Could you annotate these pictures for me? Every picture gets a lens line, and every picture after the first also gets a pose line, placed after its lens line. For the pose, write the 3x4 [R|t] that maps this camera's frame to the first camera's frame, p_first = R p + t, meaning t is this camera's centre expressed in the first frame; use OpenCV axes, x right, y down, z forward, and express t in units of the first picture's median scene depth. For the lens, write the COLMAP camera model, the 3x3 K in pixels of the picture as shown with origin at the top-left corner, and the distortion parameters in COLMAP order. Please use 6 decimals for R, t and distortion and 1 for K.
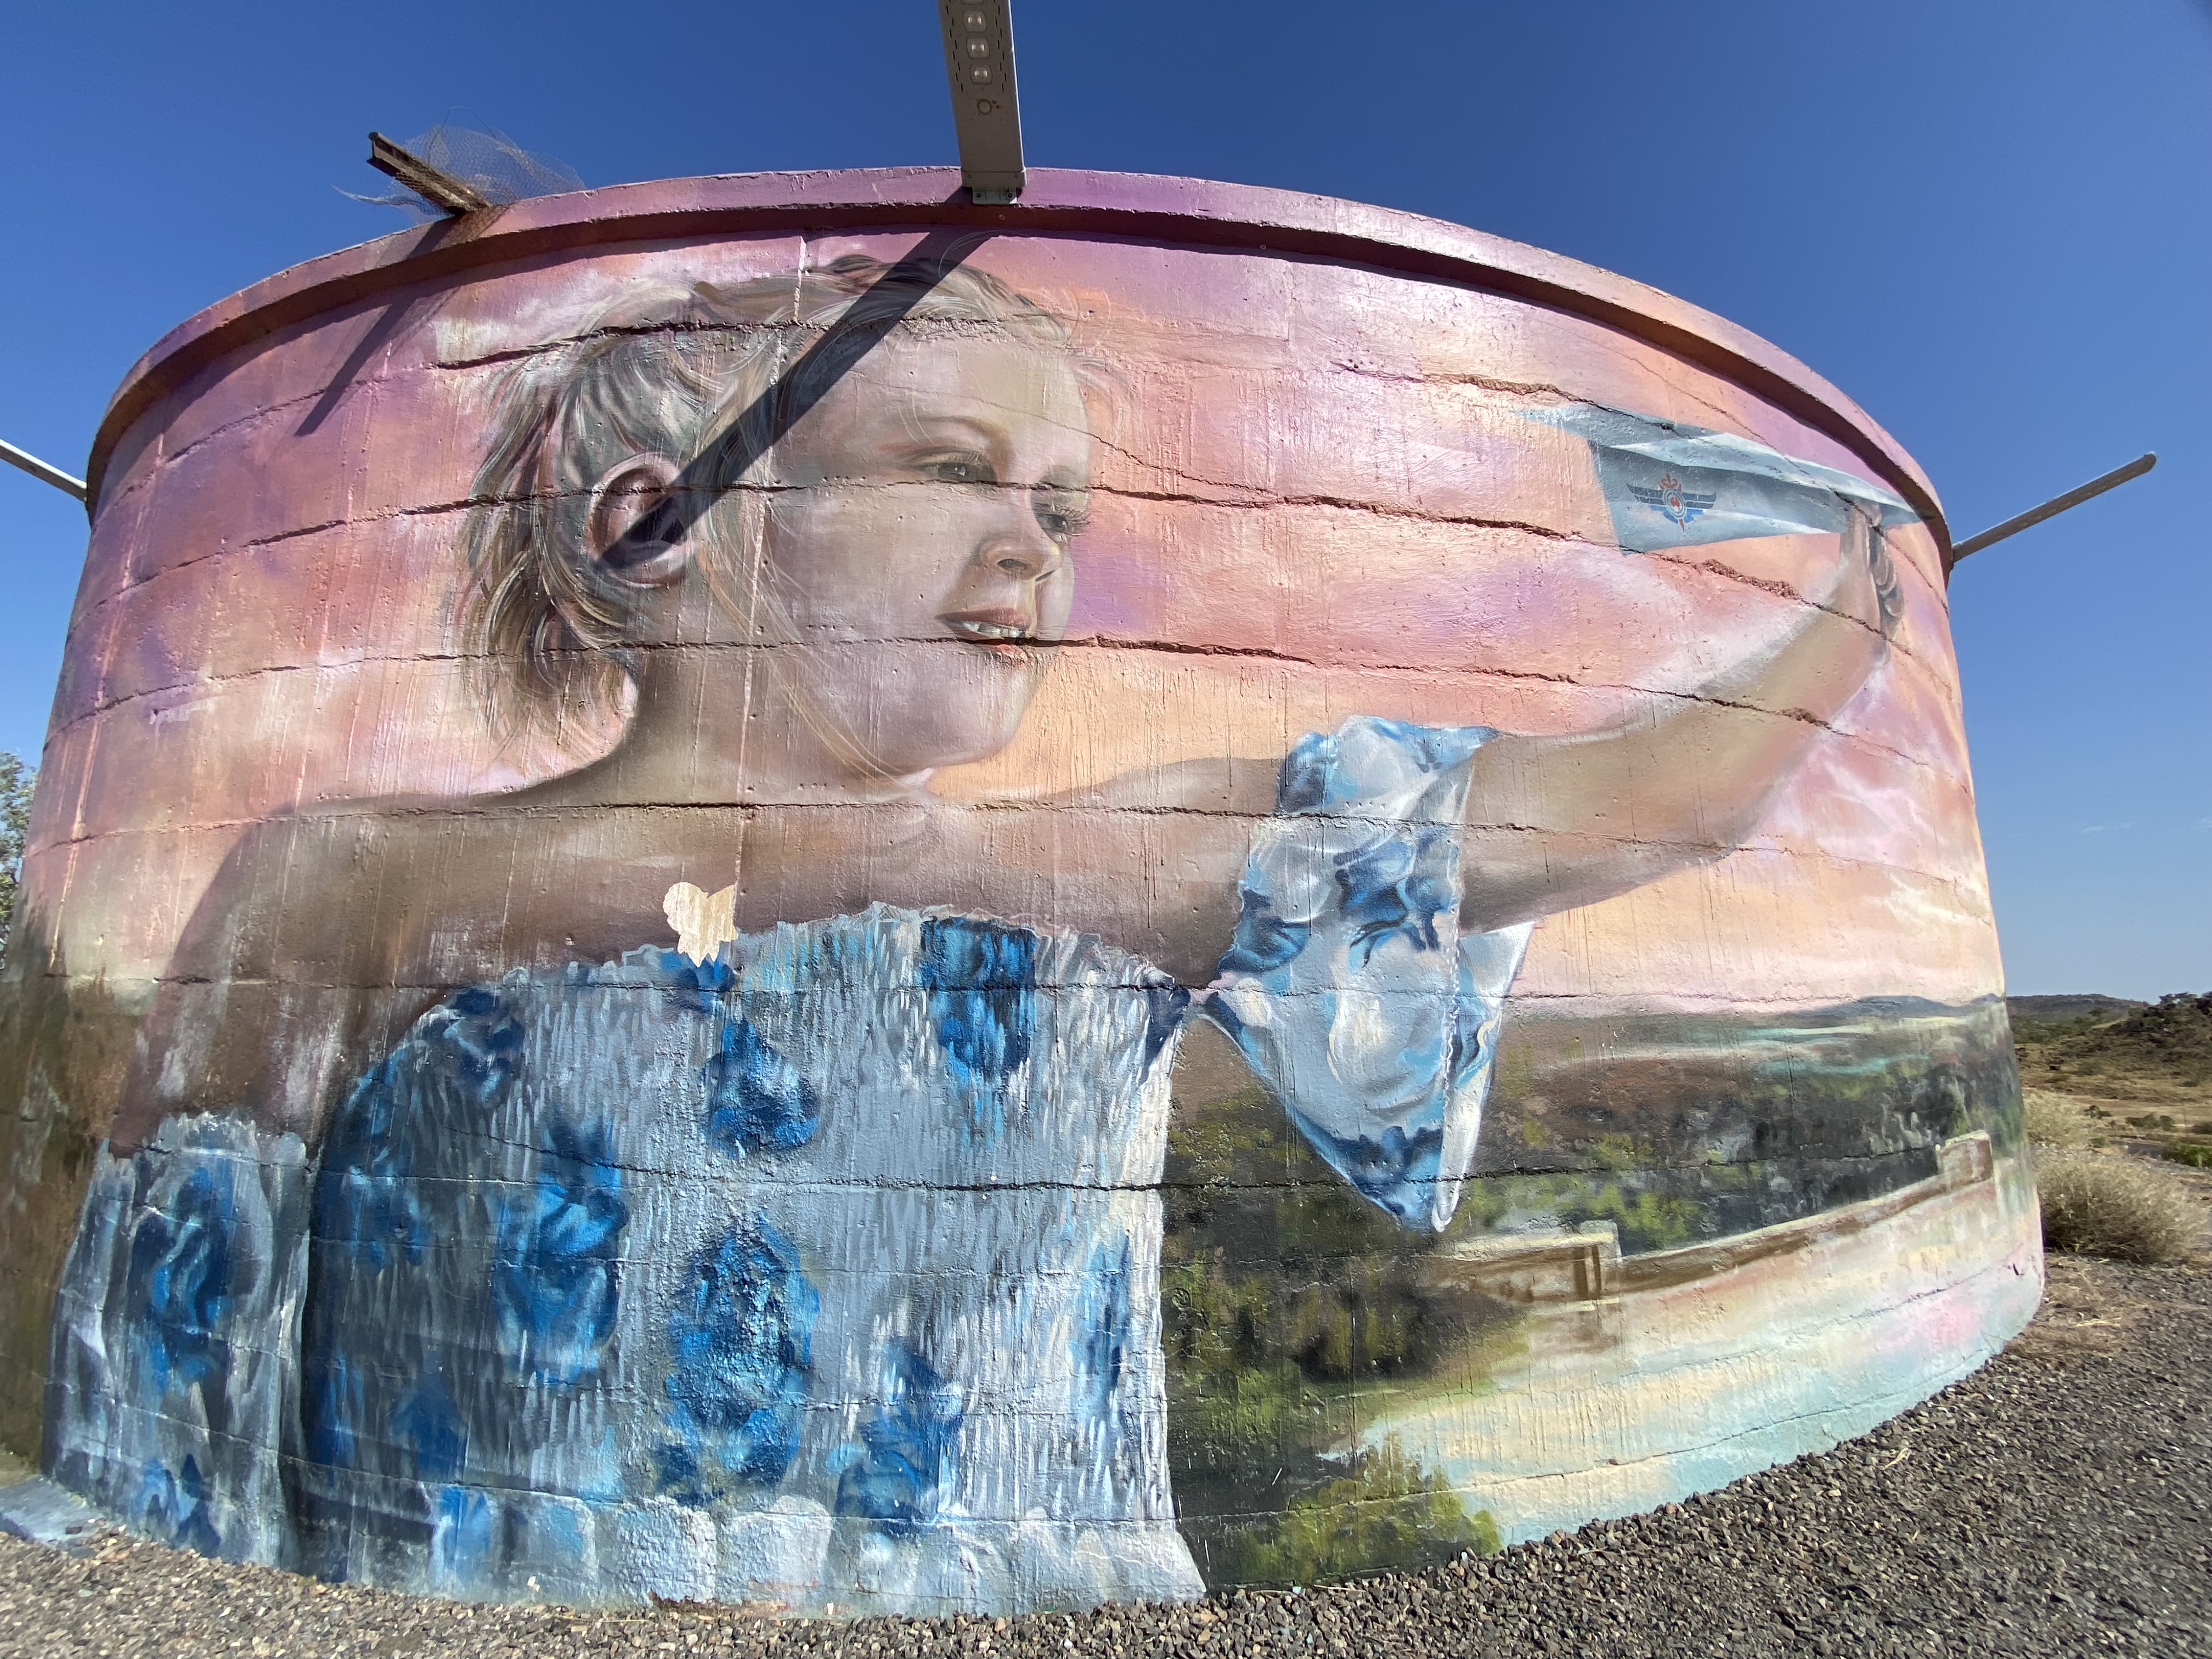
lens RADIAL K [[887.4, 0, 1106.2], [0, 887.4, 847.3], [0, 0, 1]] dist [0.009345, -0.000268]
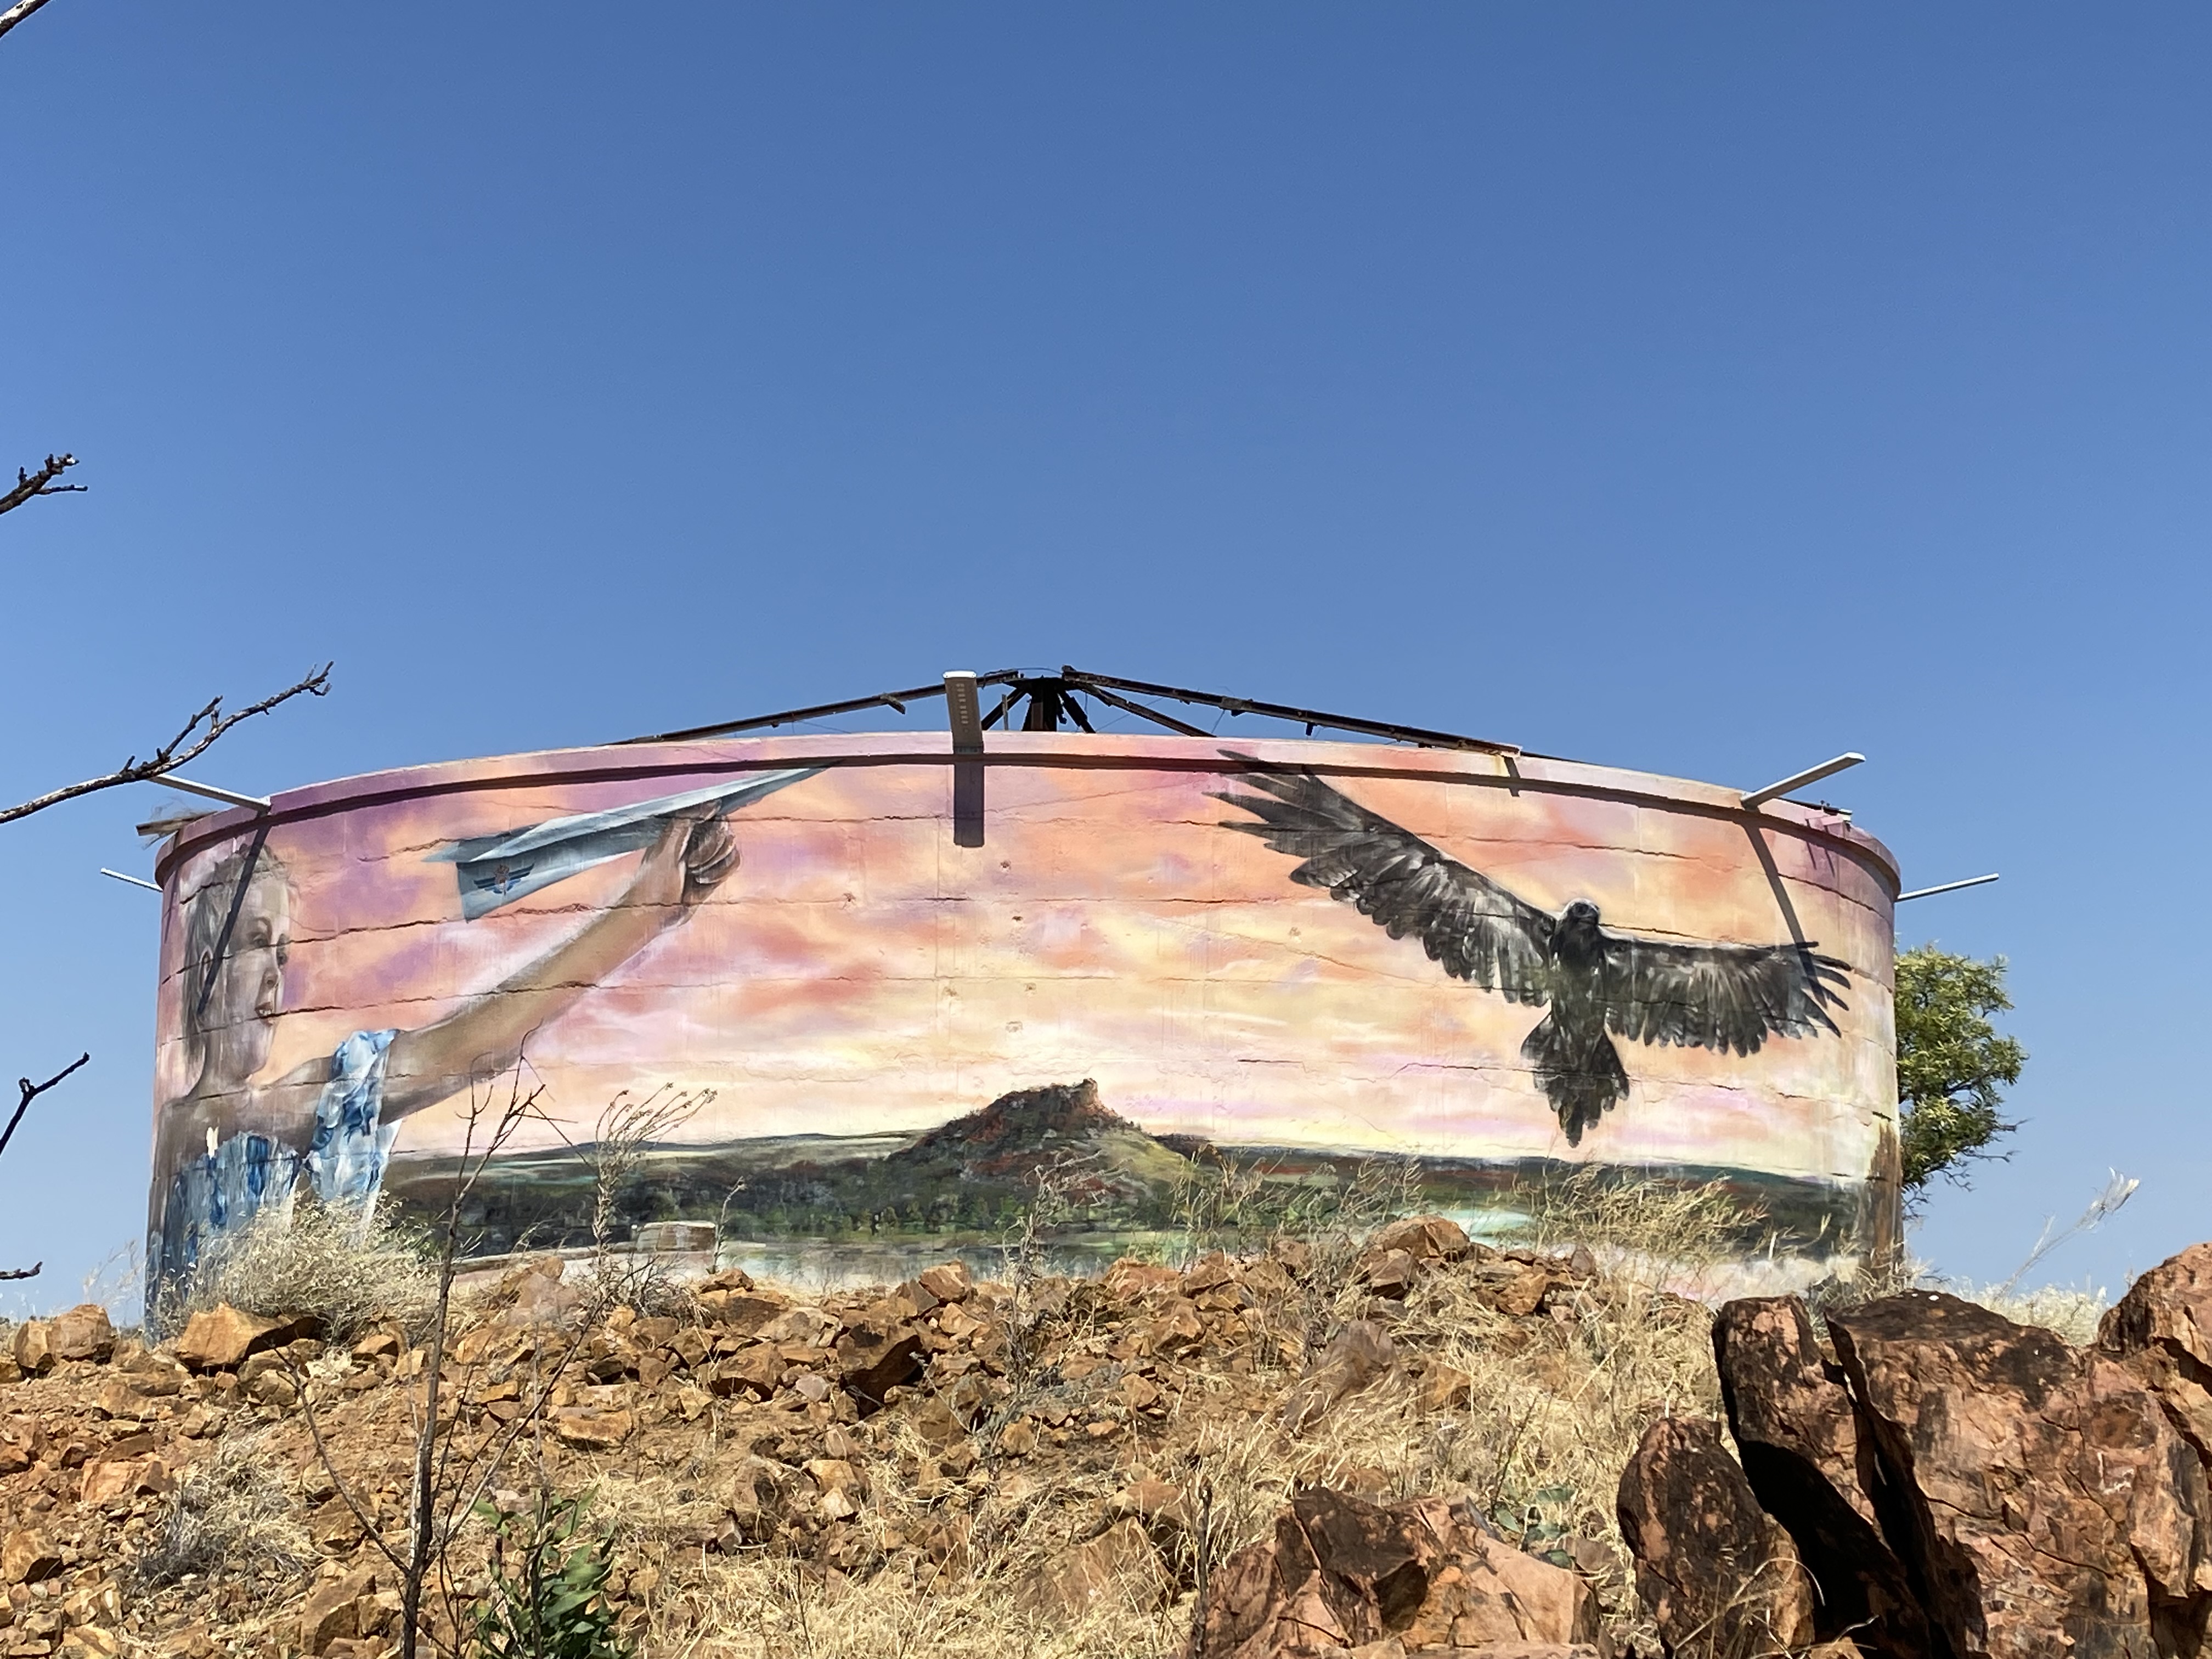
lens RADIAL K [[3155.1, 0, 1105.9], [0, 3155.1, 827.4], [0, 0, 1]] dist [0.012642, 0.000000]
pose [[0.656413, -0.135212, -0.742186, 7.509102], [0.132872, 0.989149, -0.062688, 0.091647], [0.742608, -0.057466, 0.667256, -2.871136]]
